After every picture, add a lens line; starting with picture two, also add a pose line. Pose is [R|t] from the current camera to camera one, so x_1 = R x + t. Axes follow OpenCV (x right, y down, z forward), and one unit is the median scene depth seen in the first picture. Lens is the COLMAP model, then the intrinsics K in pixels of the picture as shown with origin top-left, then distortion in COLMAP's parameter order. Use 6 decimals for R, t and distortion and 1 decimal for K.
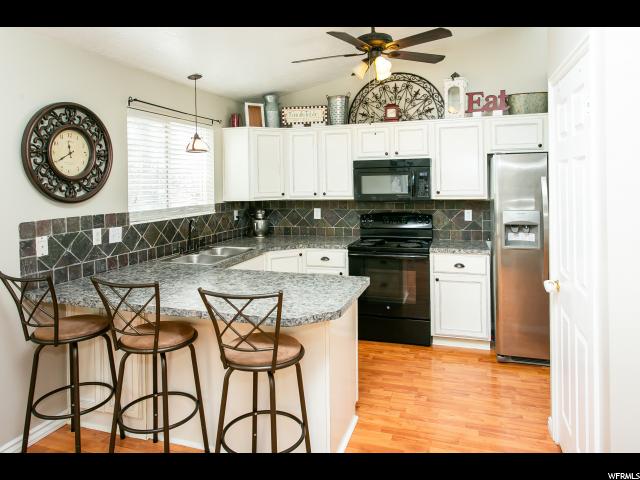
lens RADIAL K [[438.4, 0, 312.2], [0, 438.4, 188.2], [0, 0, 1]] dist [0.011101, -0.012532]
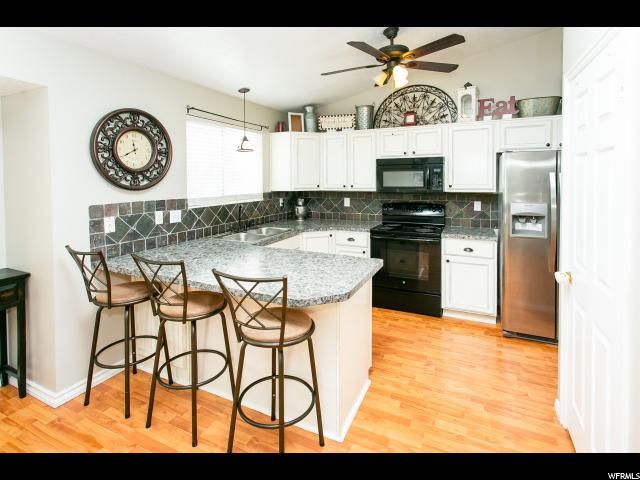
lens RADIAL K [[316.6, 0, 309.8], [0, 316.6, 188.0], [0, 0, 1]] dist [0.014251, -0.002590]
pose [[0.989087, 0.013218, -0.146741, 0.058248], [-0.010844, 0.999797, 0.016965, 0.005521], [0.146935, -0.015188, 0.989029, 0.153730]]
